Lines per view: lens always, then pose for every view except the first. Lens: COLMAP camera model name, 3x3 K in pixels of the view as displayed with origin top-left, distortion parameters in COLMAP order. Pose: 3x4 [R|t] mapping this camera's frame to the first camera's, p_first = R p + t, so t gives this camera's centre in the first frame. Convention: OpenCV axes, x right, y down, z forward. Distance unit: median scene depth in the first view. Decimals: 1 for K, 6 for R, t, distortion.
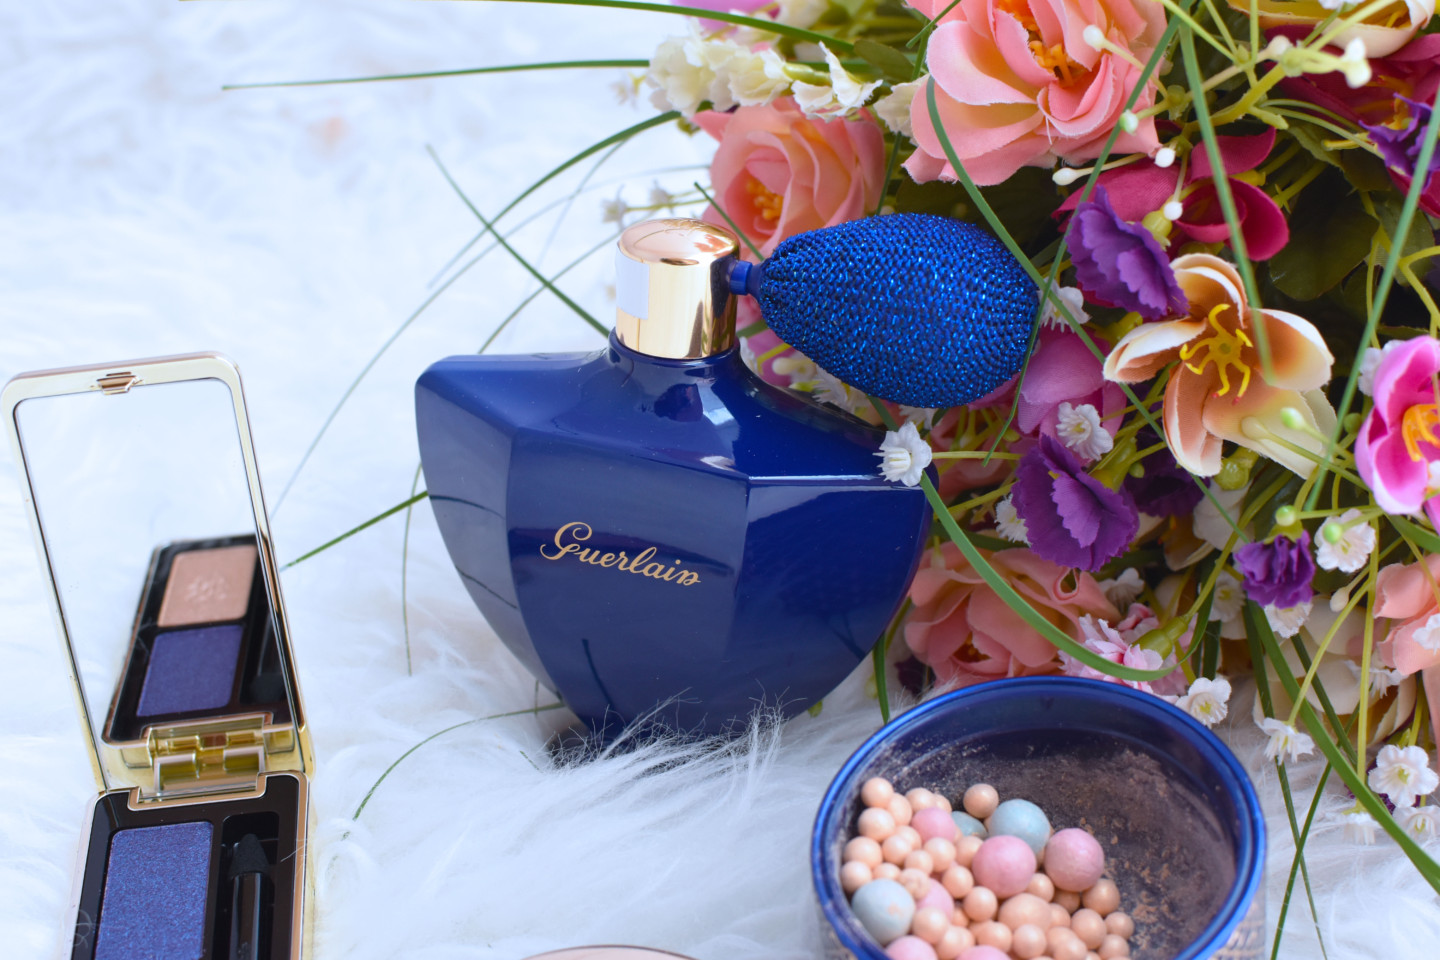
lens RADIAL K [[2207.1, 0, 720.0], [0, 2207.1, 480.0], [0, 0, 1]] dist [-0.246967, 0.210899]
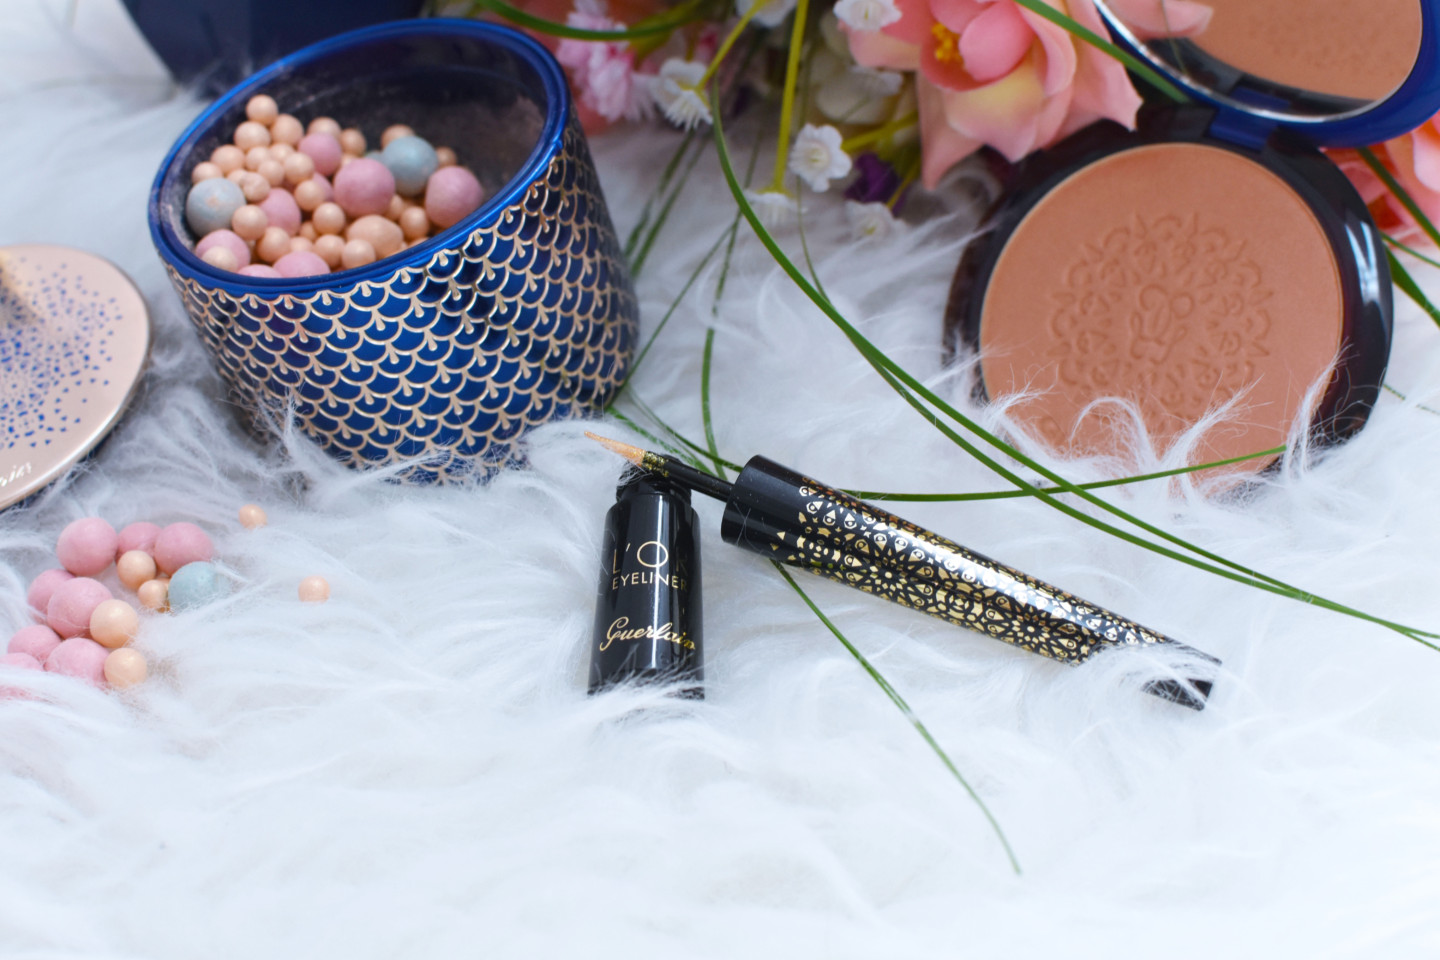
lens RADIAL K [[2207.1, 0, 720.0], [0, 2207.1, 480.0], [0, 0, 1]] dist [-0.246967, 0.210899]
pose [[0.976061, 0.115787, -0.184117, 0.441827], [-0.087720, 0.984185, 0.153901, 0.123112], [0.199025, -0.134066, 0.970781, 0.019355]]
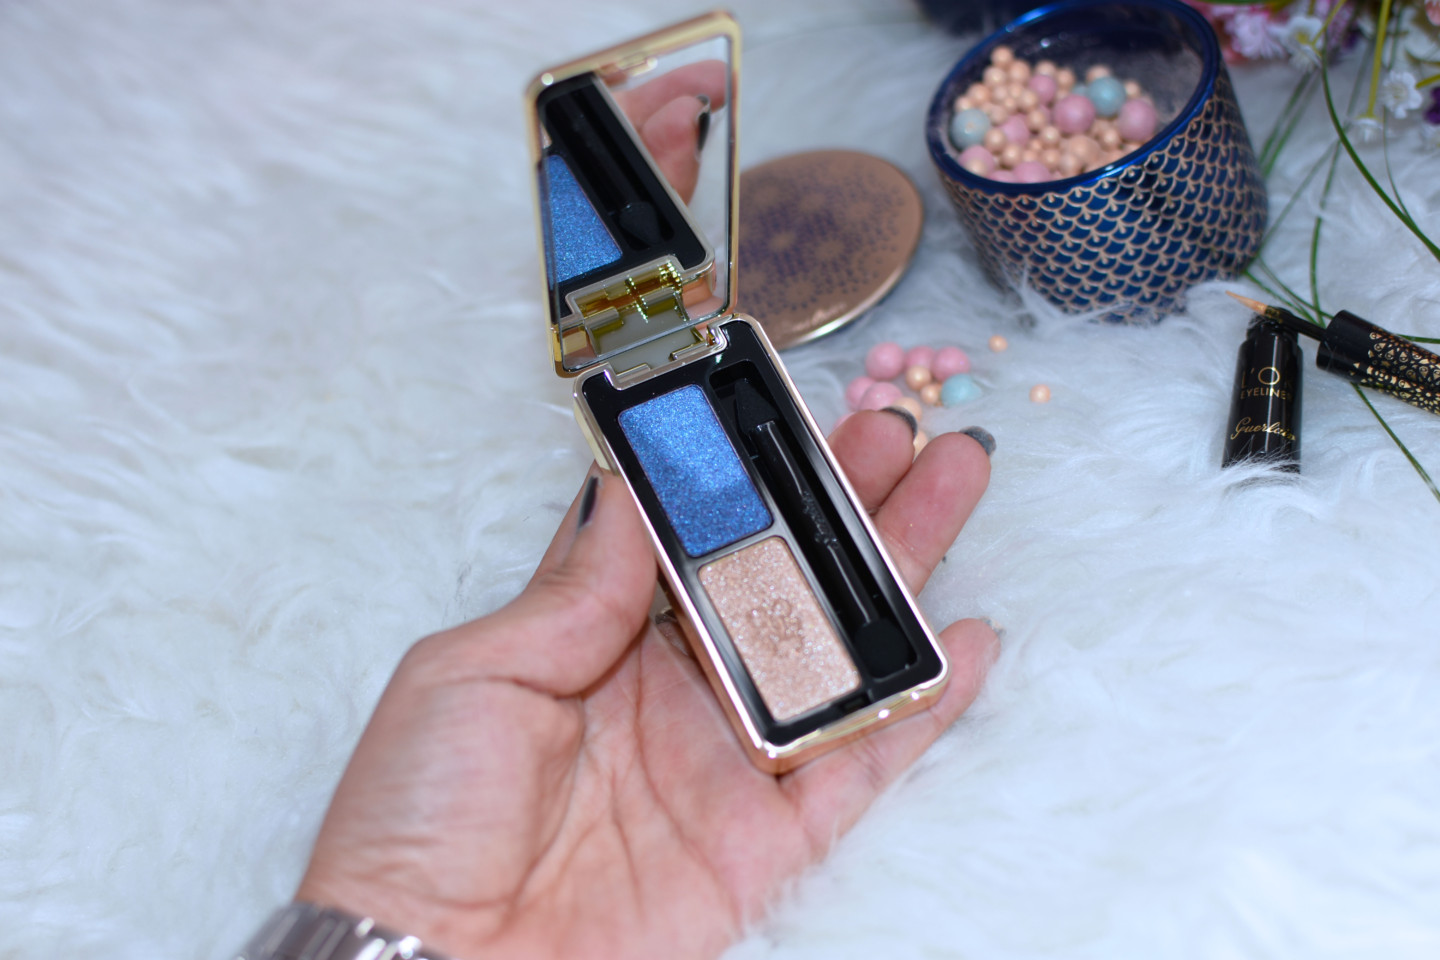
lens RADIAL K [[2207.1, 0, 720.0], [0, 2207.1, 480.0], [0, 0, 1]] dist [-0.246967, 0.210899]
pose [[0.875825, 0.164923, -0.453577, 0.553082], [-0.049711, 0.965631, 0.255121, 0.046639], [0.480063, -0.200893, 0.853921, -0.357818]]
